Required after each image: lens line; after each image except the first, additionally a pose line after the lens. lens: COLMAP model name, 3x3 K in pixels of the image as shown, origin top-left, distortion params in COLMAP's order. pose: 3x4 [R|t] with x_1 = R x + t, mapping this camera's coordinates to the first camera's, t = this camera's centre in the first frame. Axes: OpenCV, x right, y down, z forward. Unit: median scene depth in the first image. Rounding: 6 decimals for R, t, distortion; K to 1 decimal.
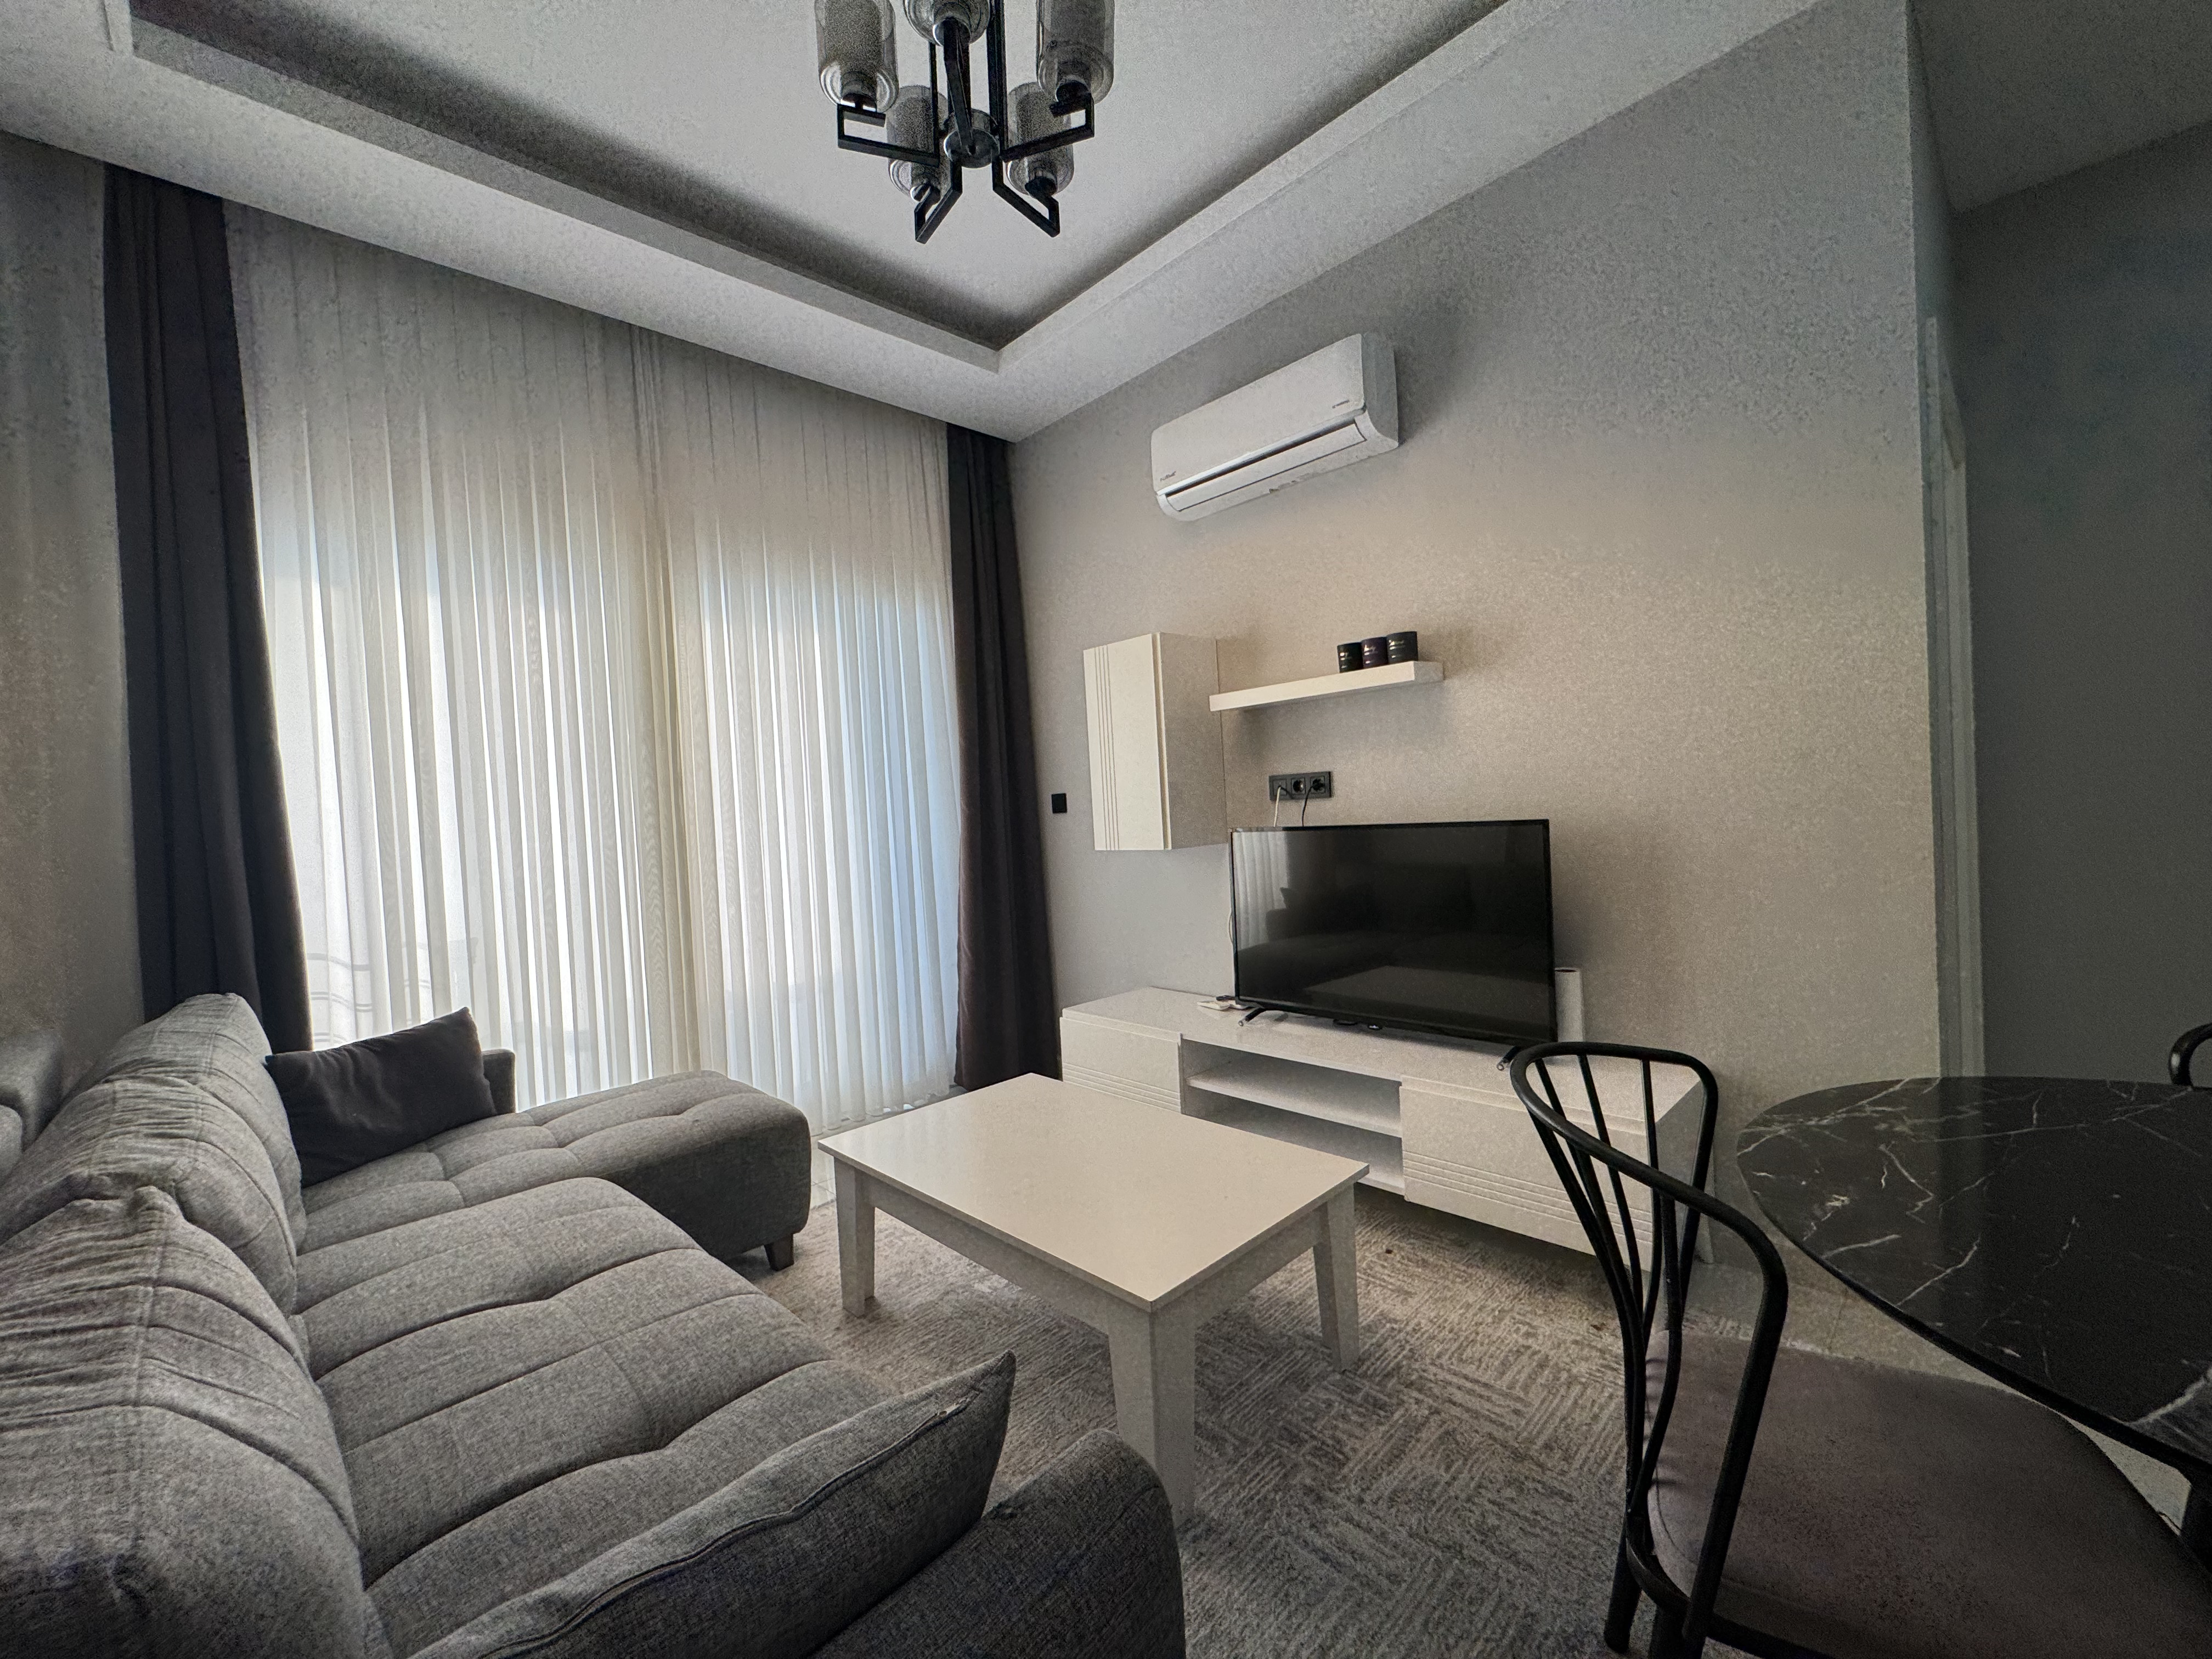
lens RADIAL K [[883.0, 0, 1096.8], [0, 883.0, 823.9], [0, 0, 1]] dist [-0.002497, 0.000206]
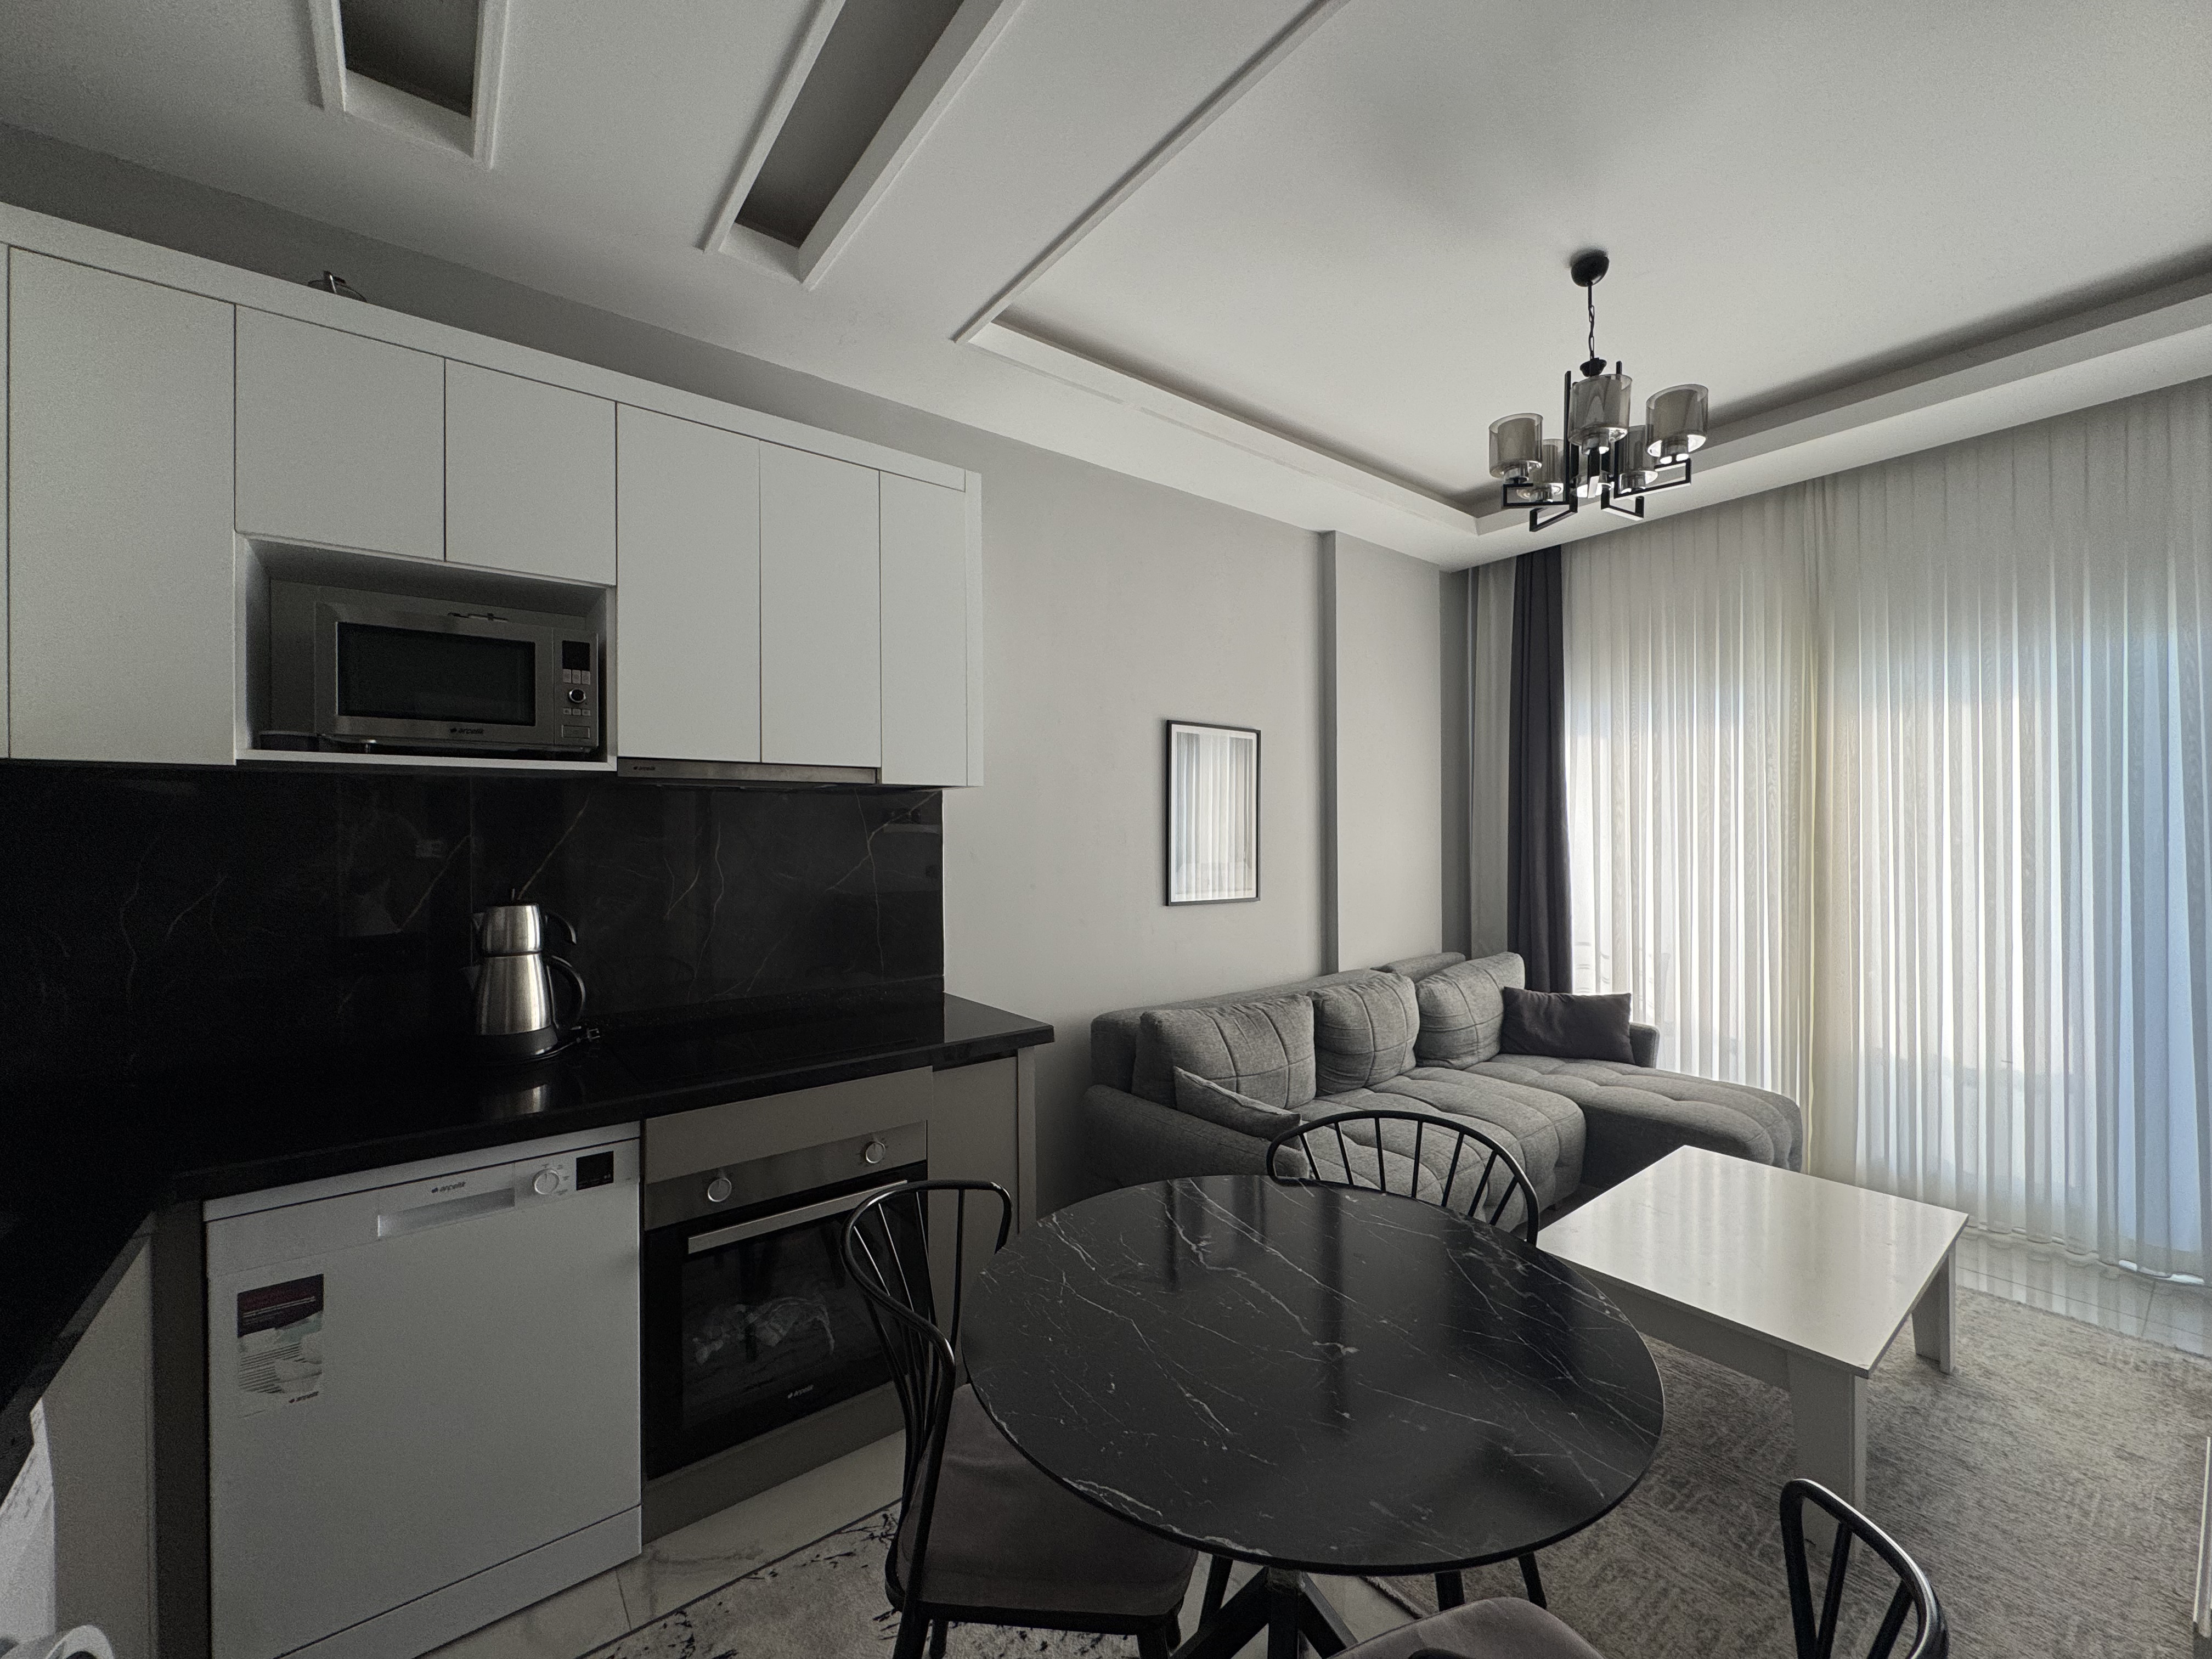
lens RADIAL K [[883.0, 0, 1107.0], [0, 883.0, 830.1], [0, 0, 1]] dist [-0.002497, 0.000206]
pose [[-0.098692, 0.055639, -0.993561, 1.015662], [-0.006611, 0.998377, 0.056565, -0.180565], [0.995096, 0.012151, -0.098164, 0.229763]]
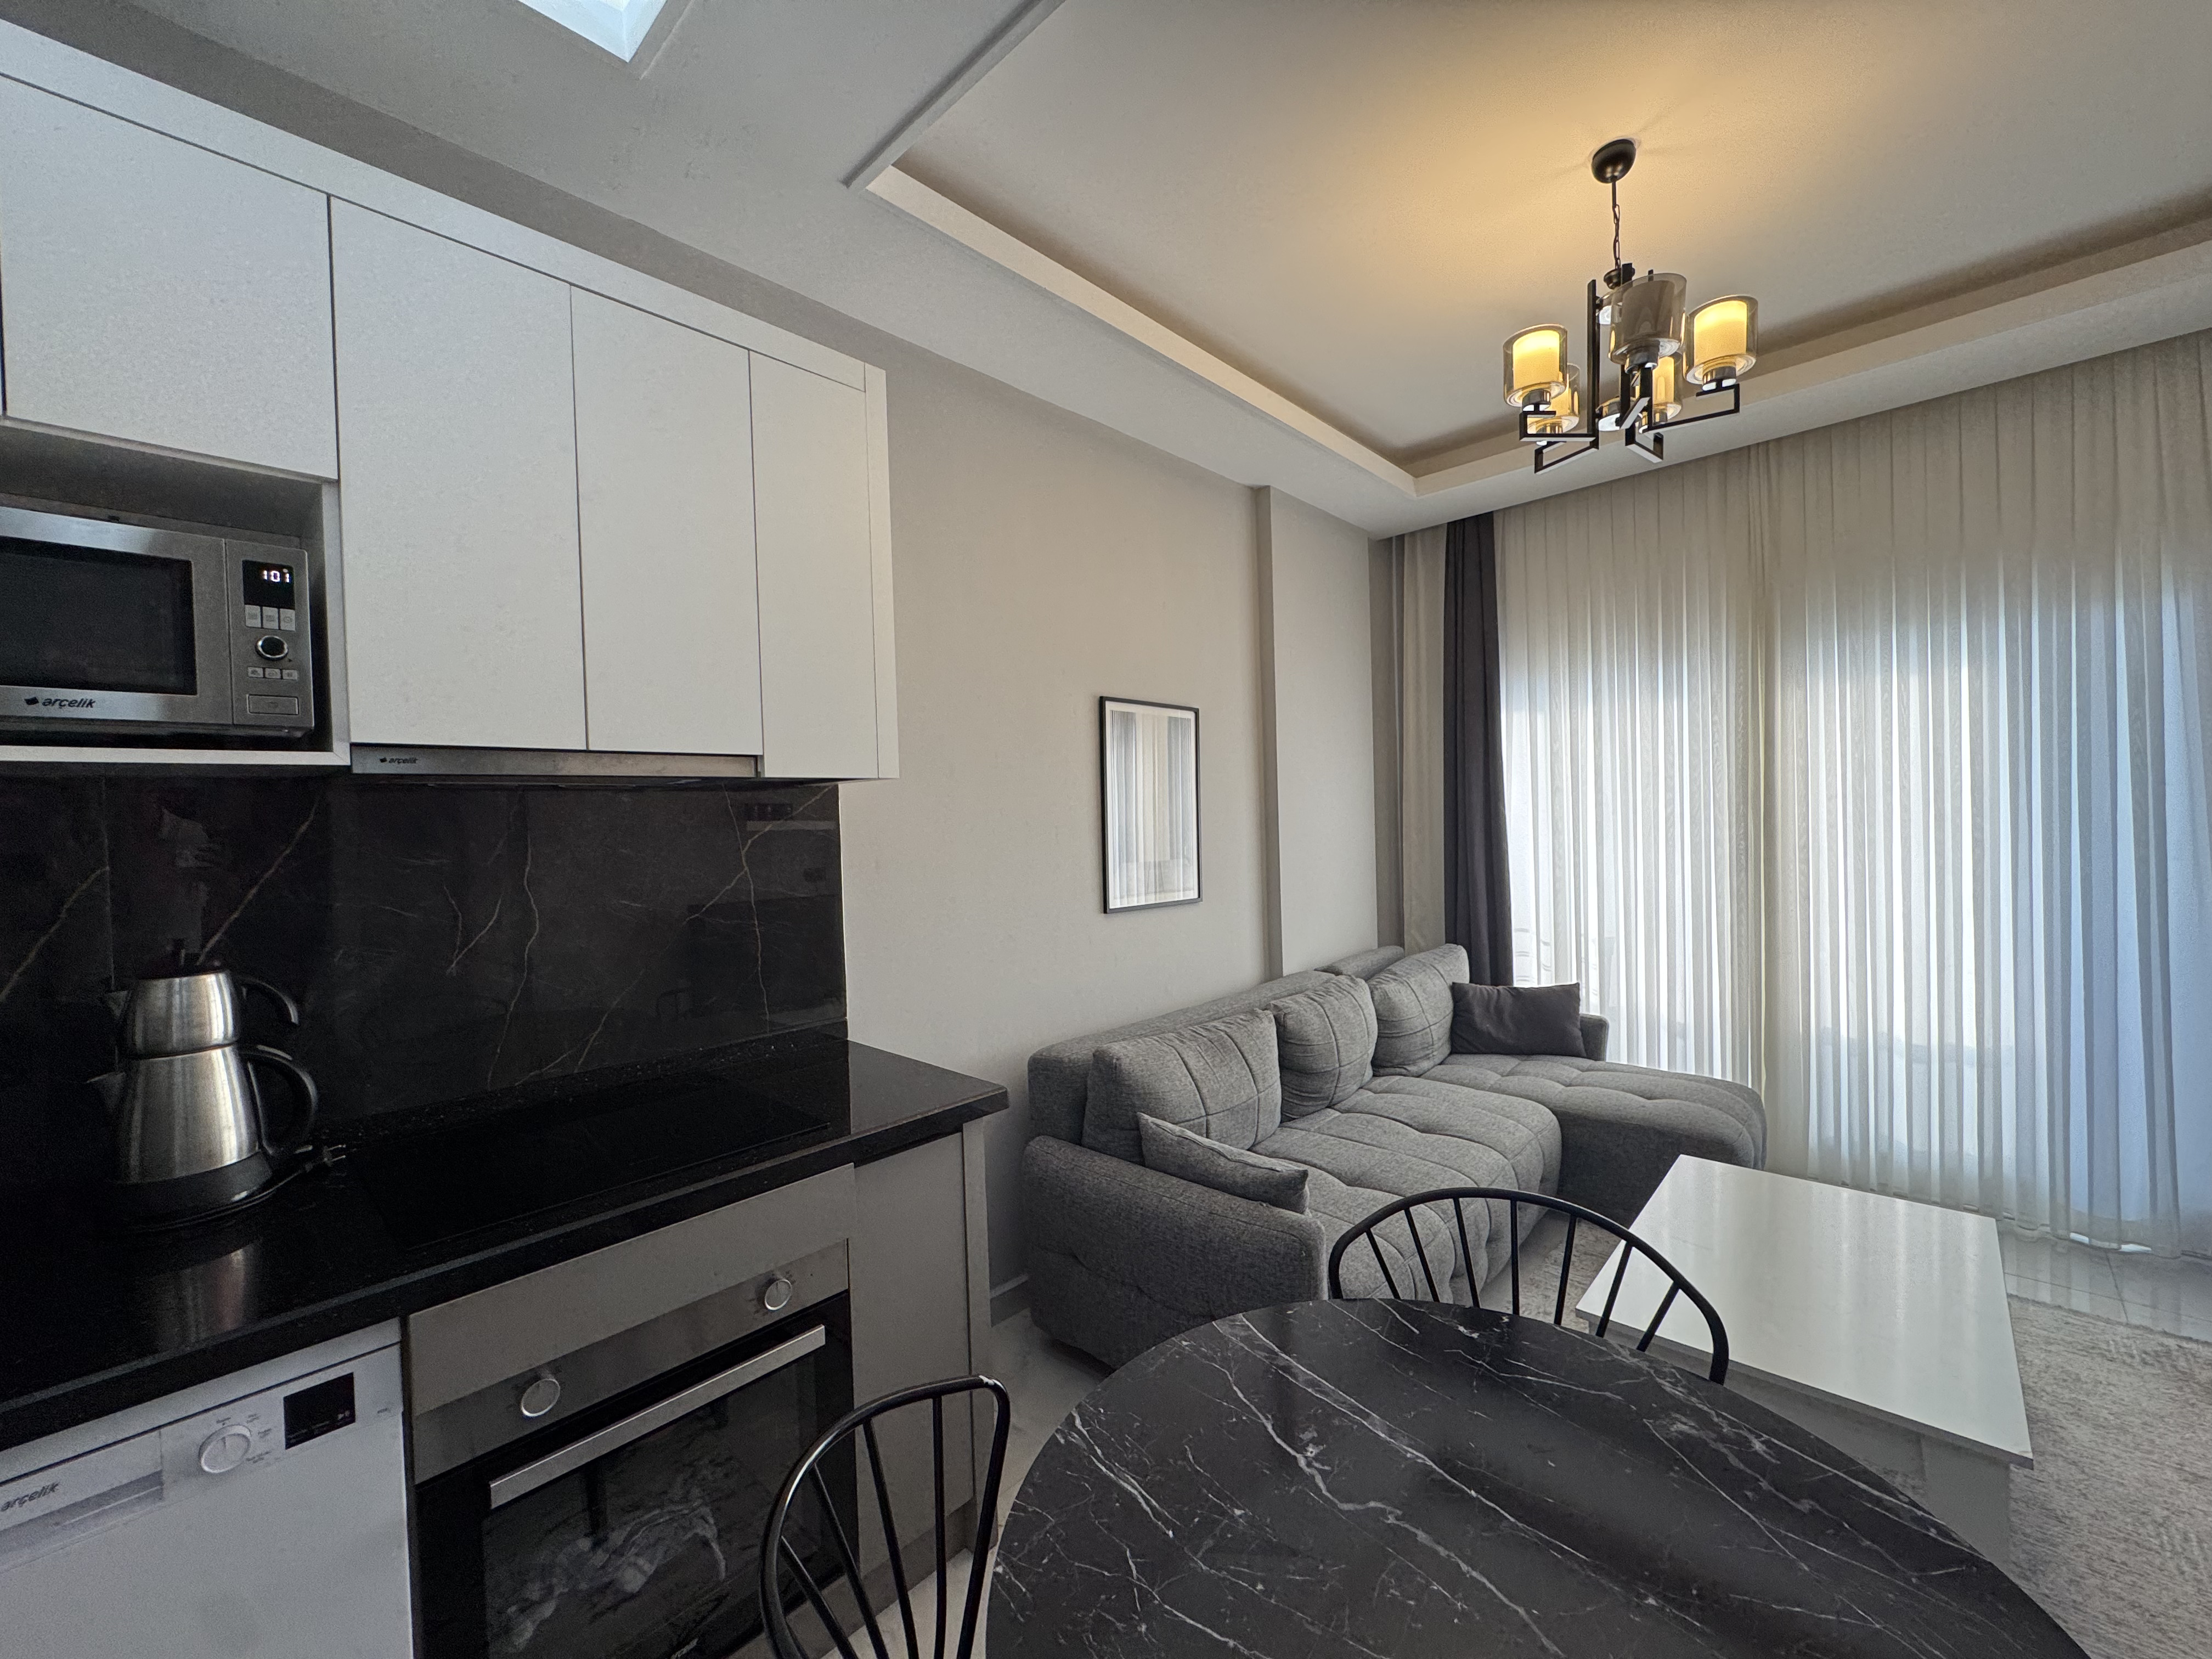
lens RADIAL K [[883.0, 0, 1105.7], [0, 883.0, 829.0], [0, 0, 1]] dist [-0.002497, 0.000206]
pose [[0.054947, 0.070899, -0.995969, 0.791707], [0.007906, 0.997414, 0.071438, -0.182112], [0.998458, -0.011800, 0.054245, 0.117664]]
